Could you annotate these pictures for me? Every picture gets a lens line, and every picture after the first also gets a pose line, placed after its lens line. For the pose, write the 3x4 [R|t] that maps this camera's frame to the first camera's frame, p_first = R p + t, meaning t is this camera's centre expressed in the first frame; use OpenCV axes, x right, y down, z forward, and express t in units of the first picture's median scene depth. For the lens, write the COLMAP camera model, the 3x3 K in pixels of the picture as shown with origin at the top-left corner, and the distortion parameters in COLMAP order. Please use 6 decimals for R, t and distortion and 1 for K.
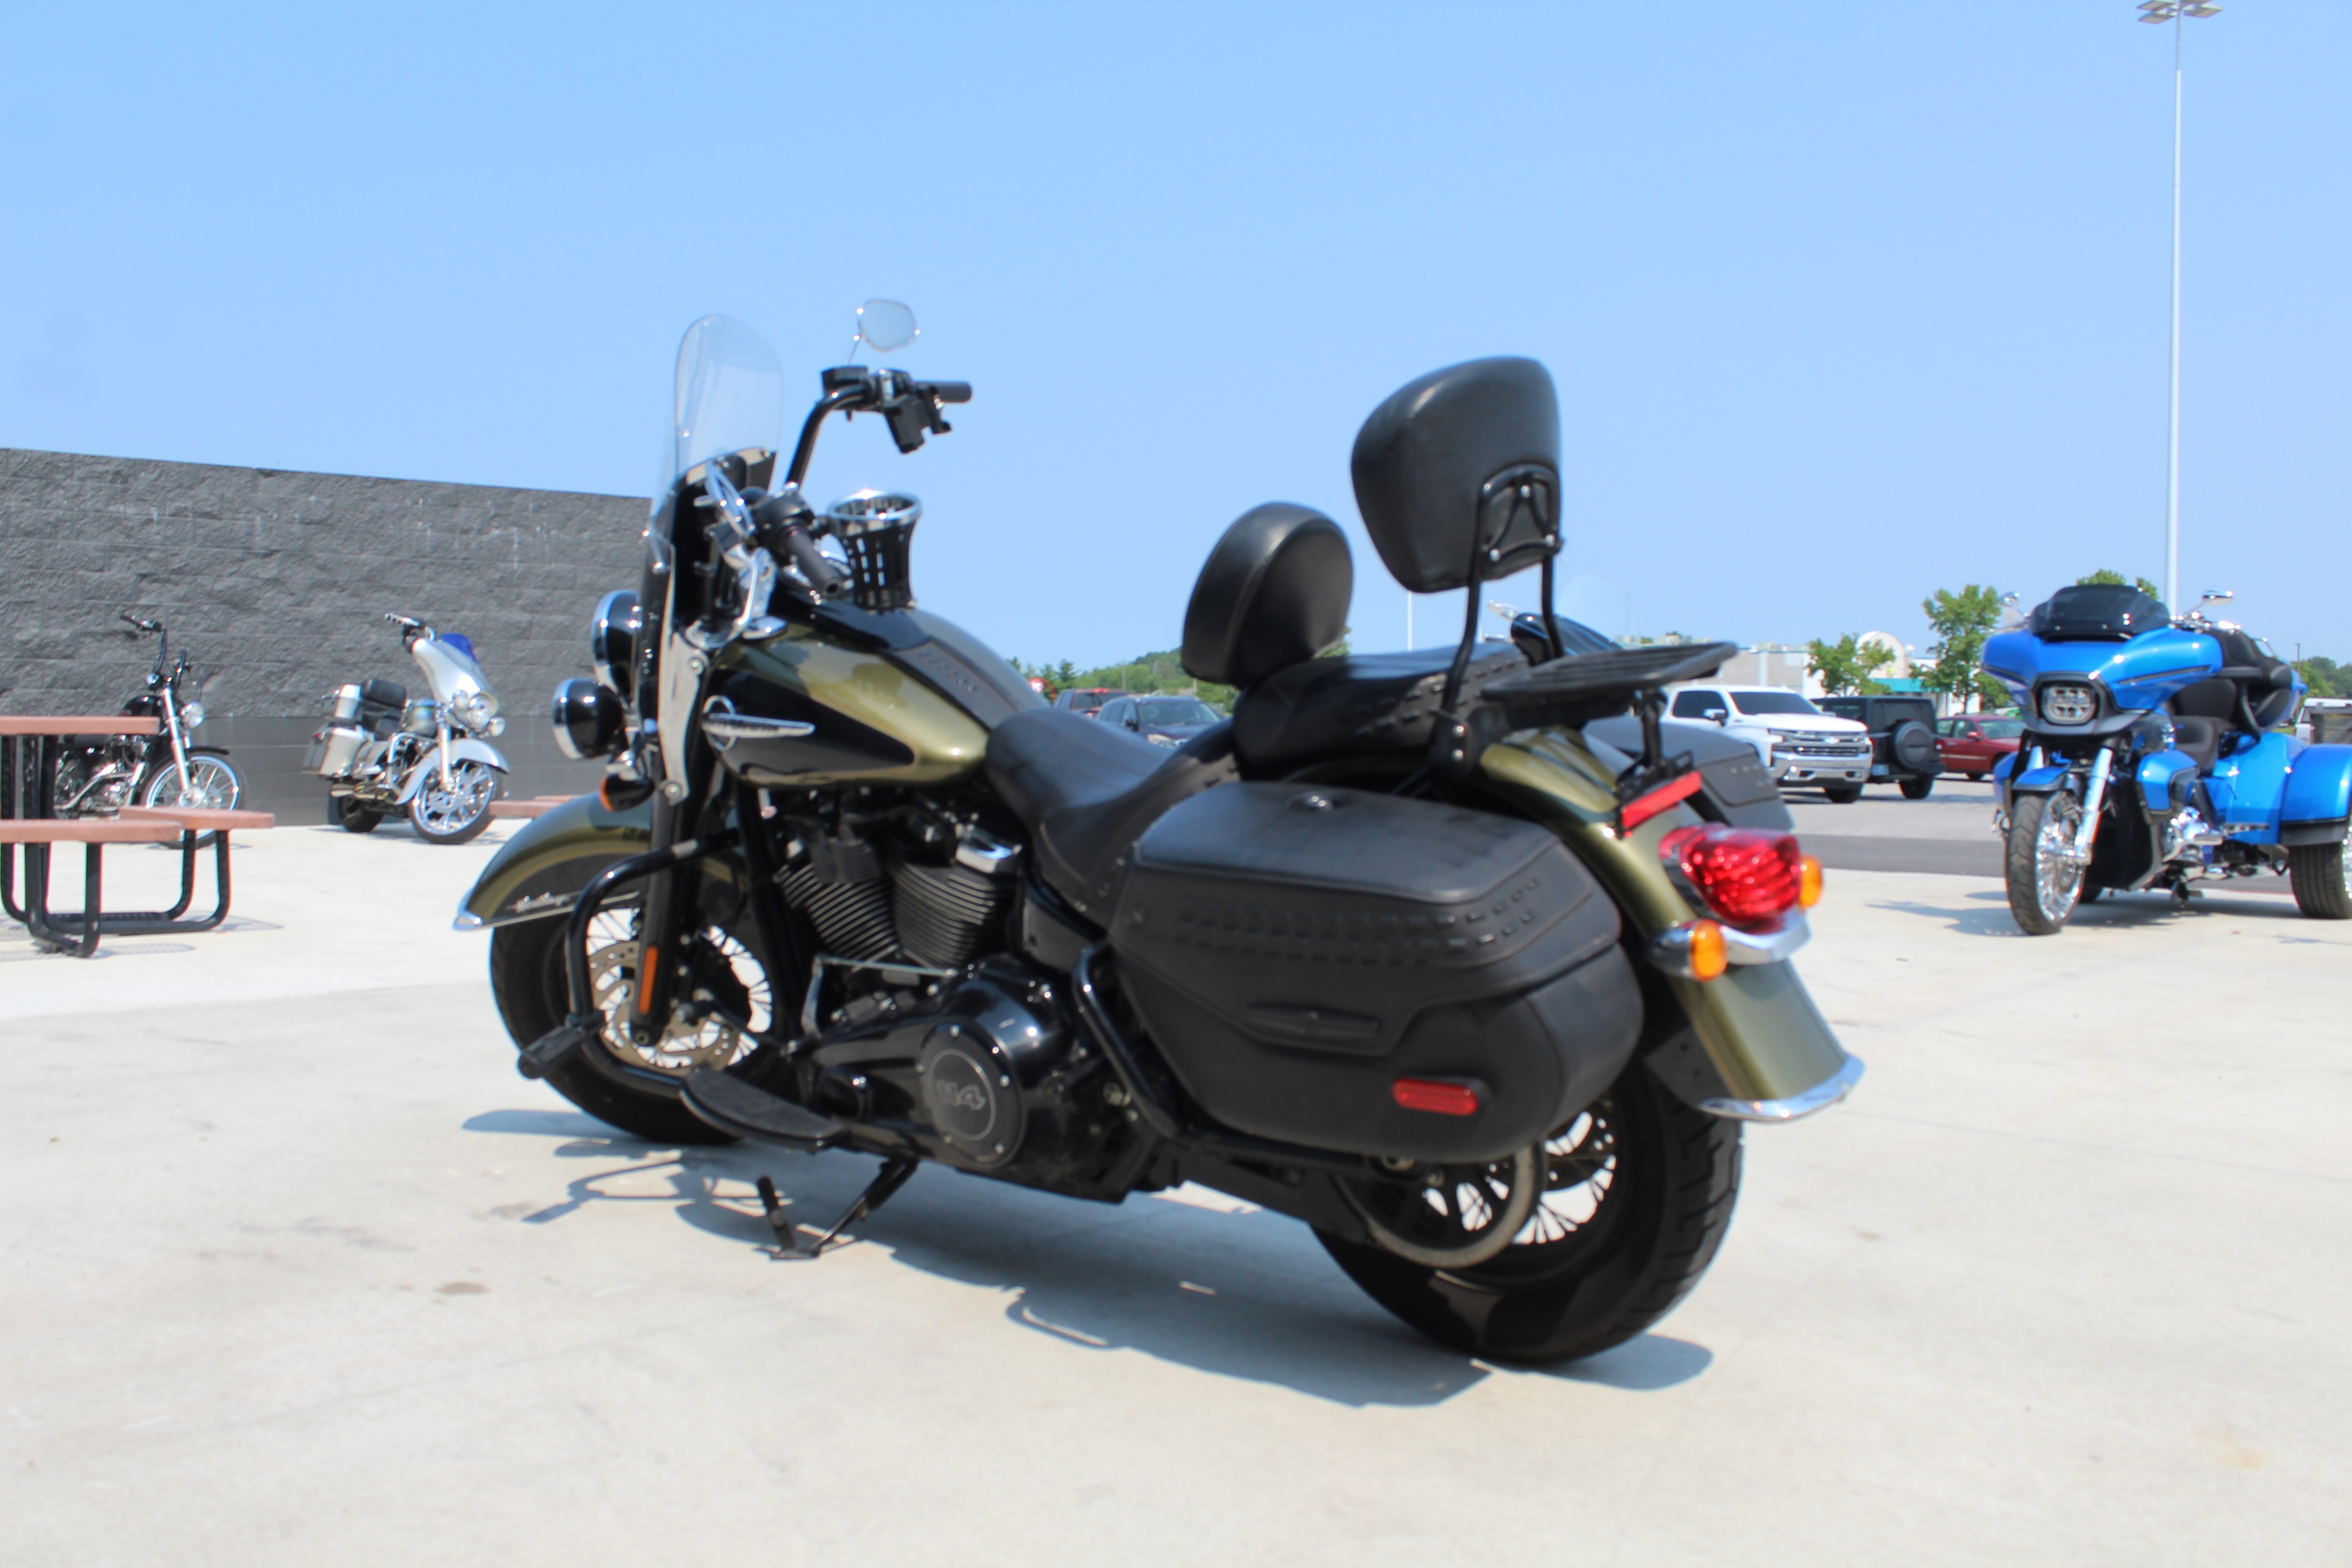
lens RADIAL K [[1974.6, 0, 1195.9], [0, 1974.6, 814.0], [0, 0, 1]] dist [-0.158894, 0.134283]
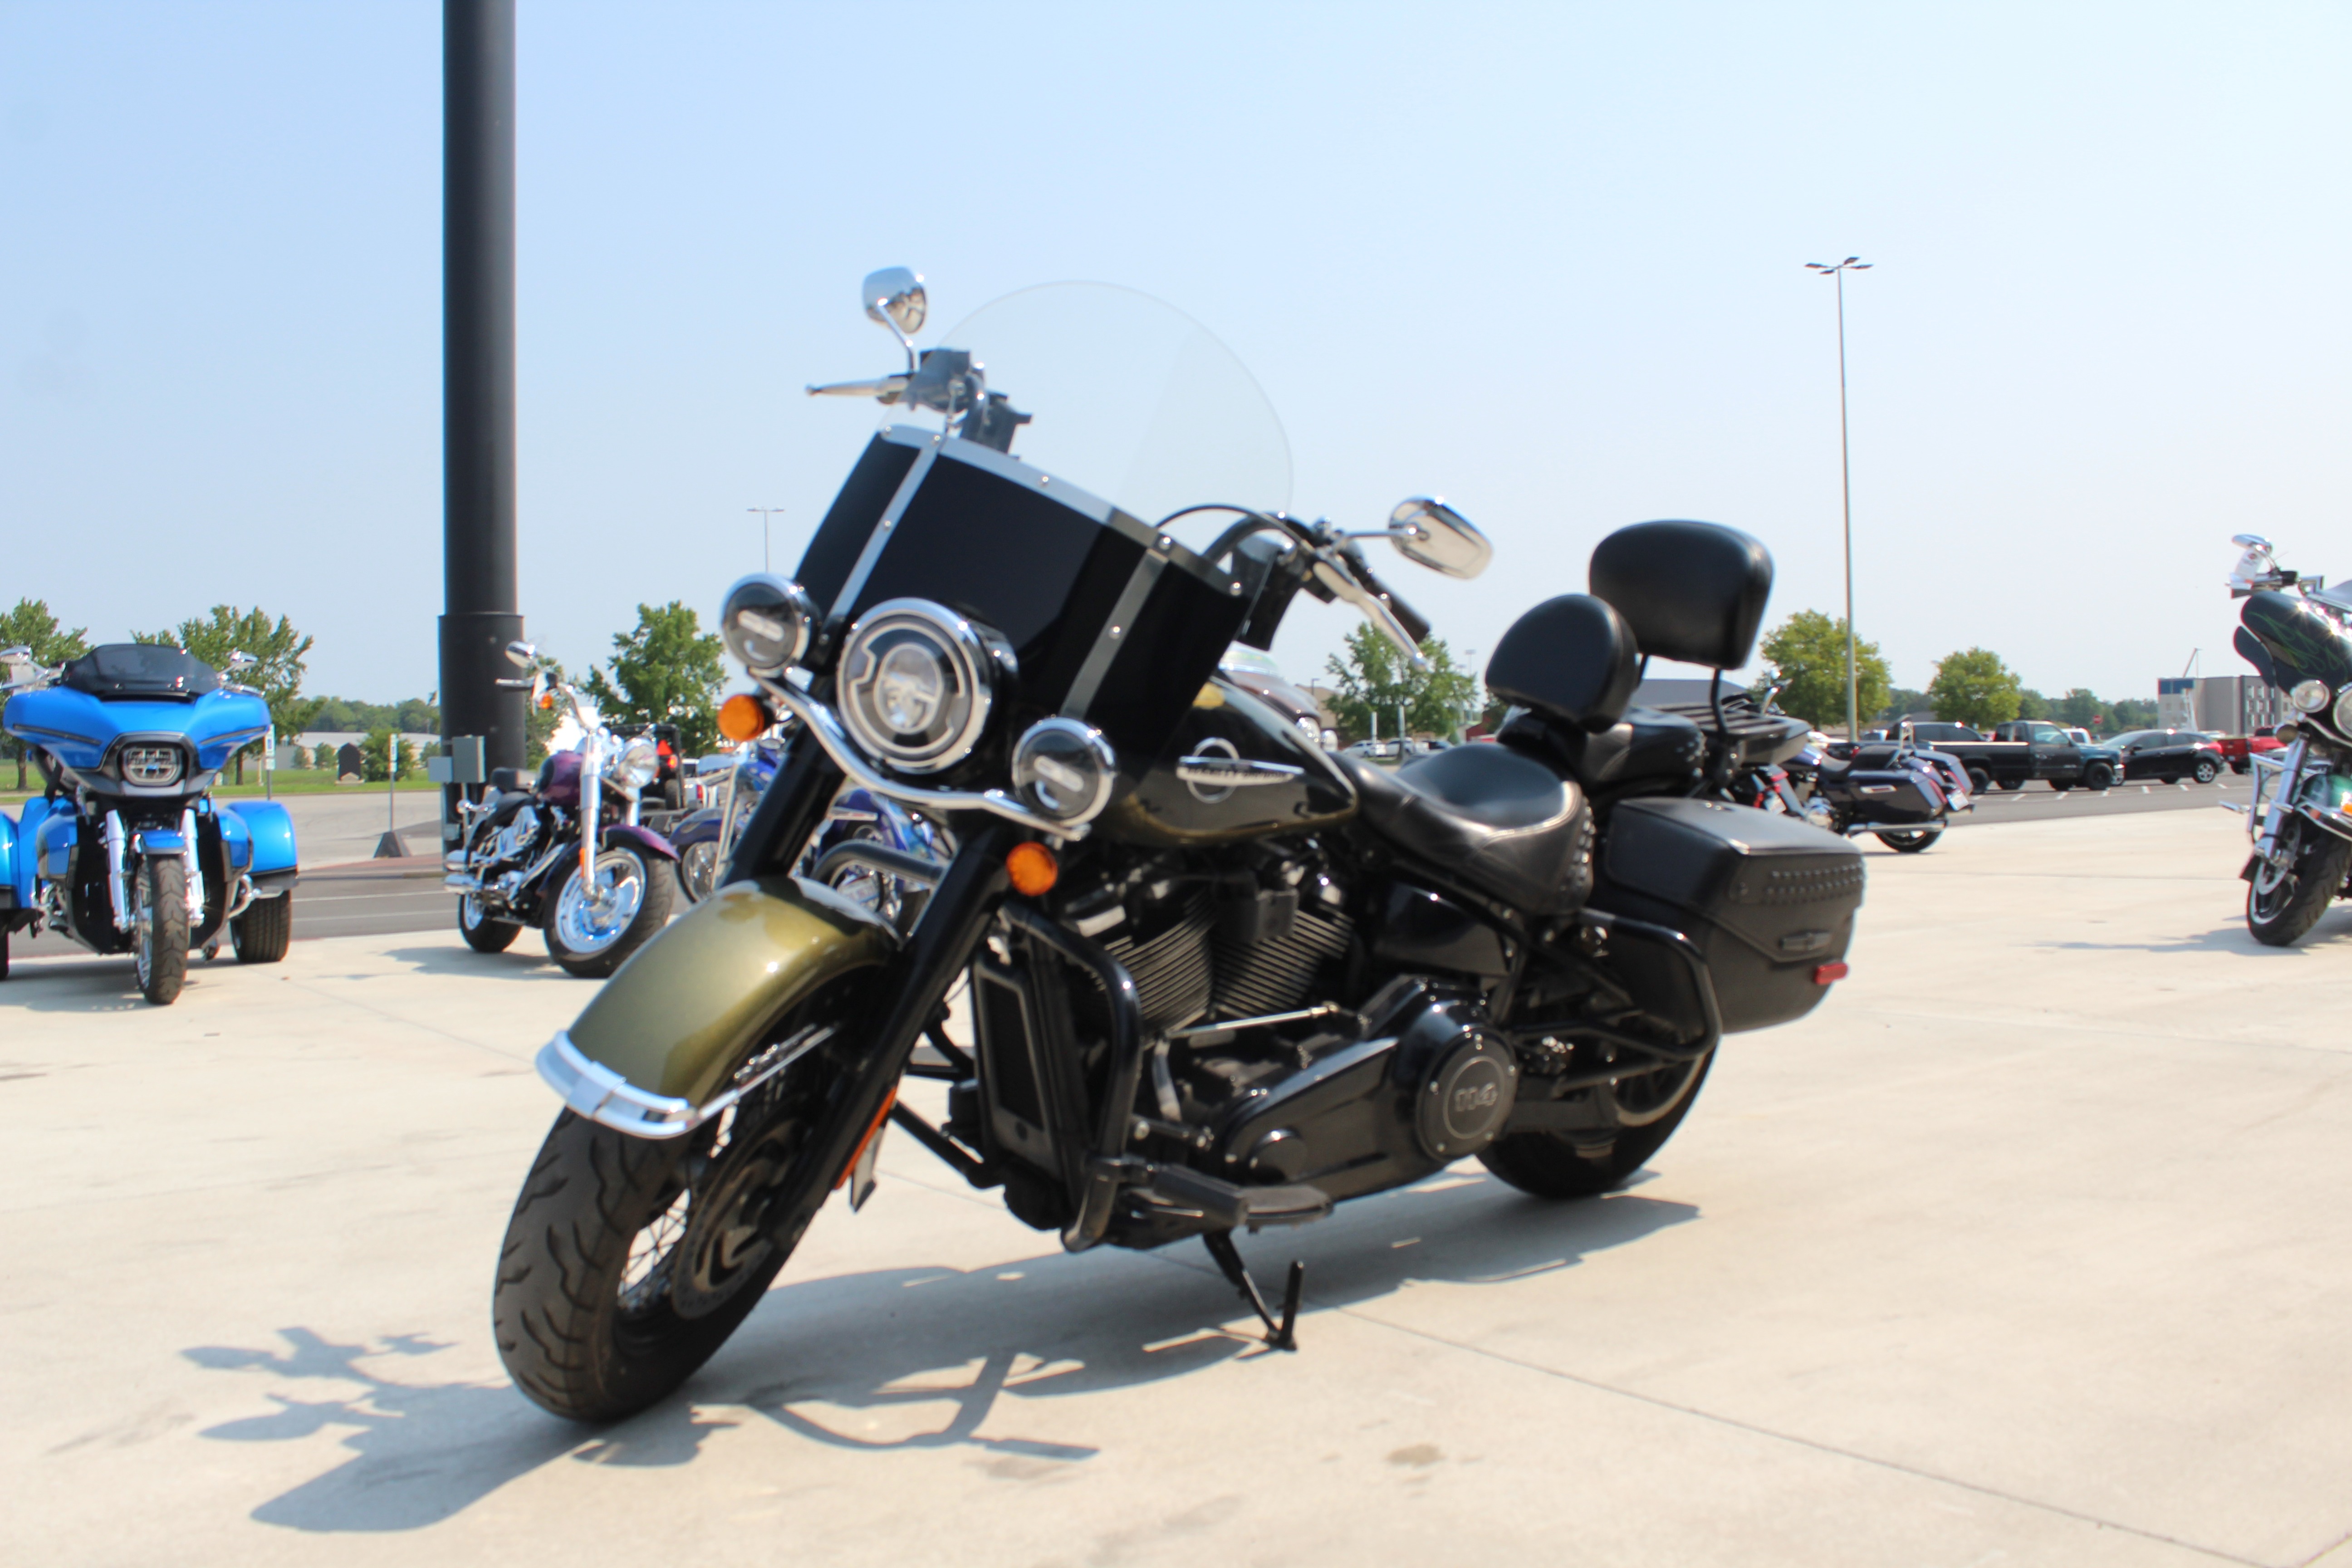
lens RADIAL K [[1974.6, 0, 1181.4], [0, 1974.6, 777.6], [0, 0, 1]] dist [-0.158894, 0.134283]
pose [[0.181546, -0.018407, 0.983210, -0.232407], [0.072371, 0.997364, 0.005308, -0.010308], [-0.980716, 0.070192, 0.182400, 0.178450]]
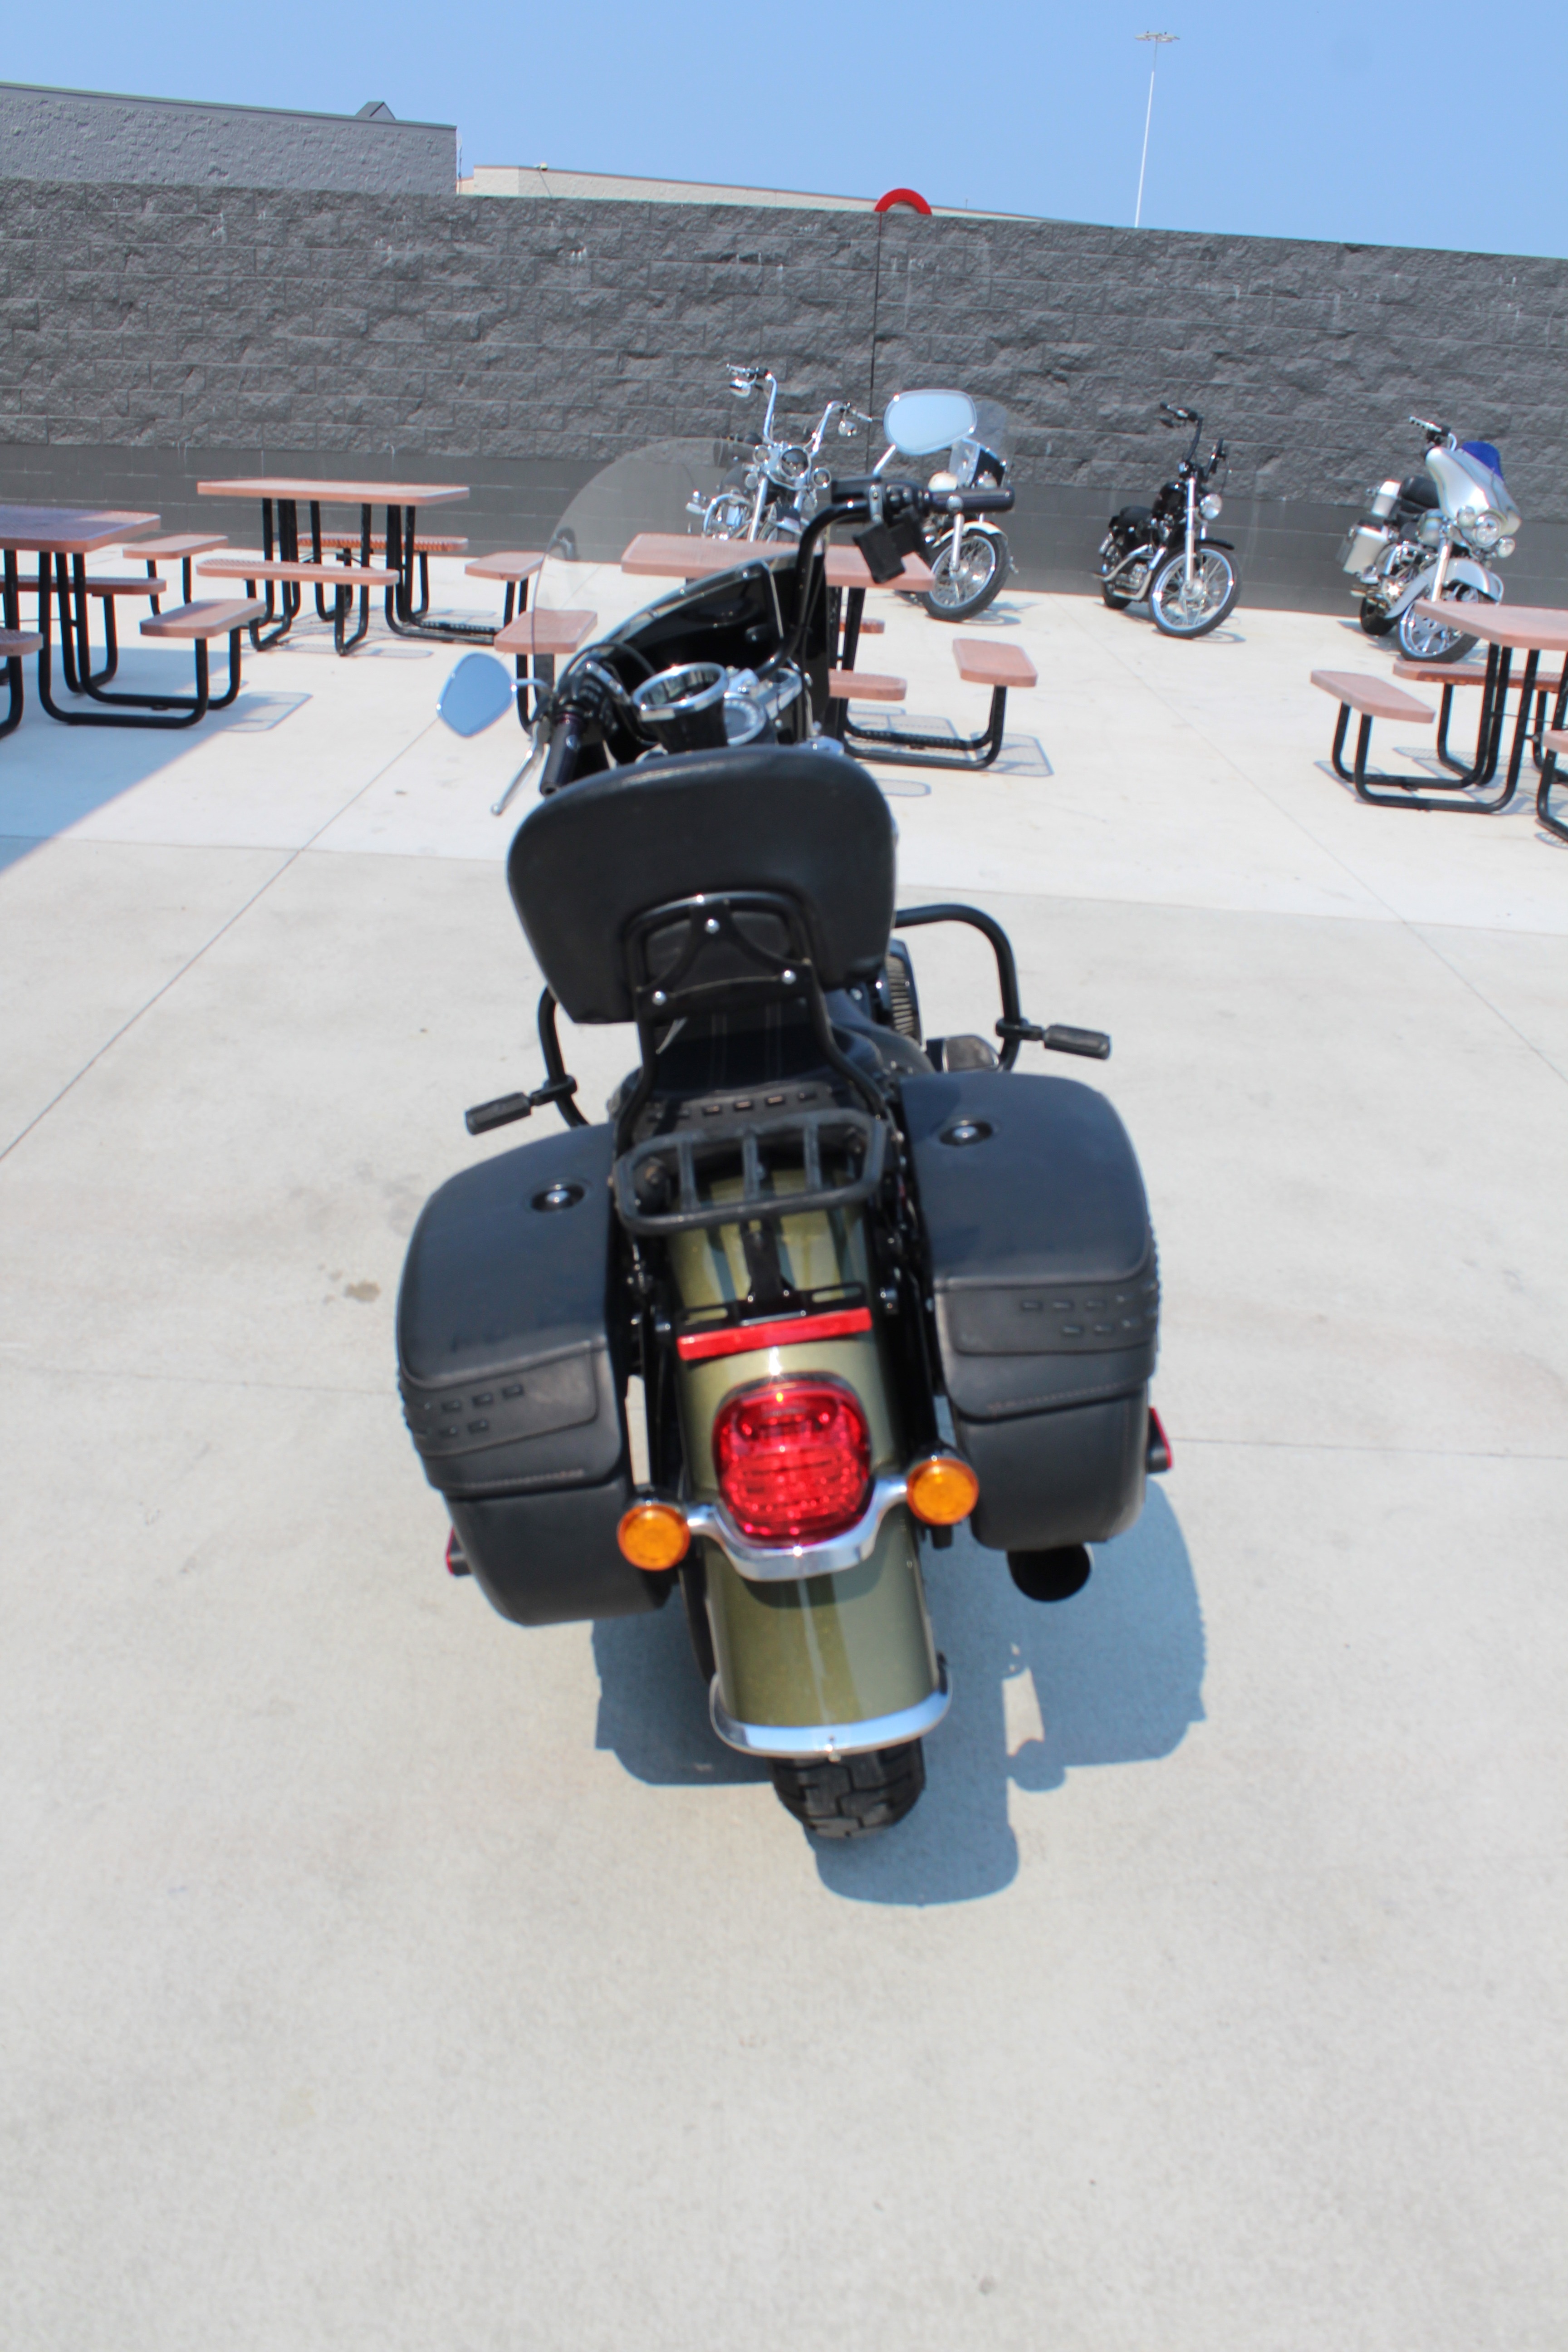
lens RADIAL K [[1974.6, 0, 792.5], [0, 1974.6, 1159.9], [0, 0, 1]] dist [-0.158894, 0.134283]
pose [[0.675484, 0.309548, -0.669254, 0.121106], [-0.086849, 0.934699, 0.344667, -0.056617], [0.732242, -0.174693, 0.658258, 0.073937]]
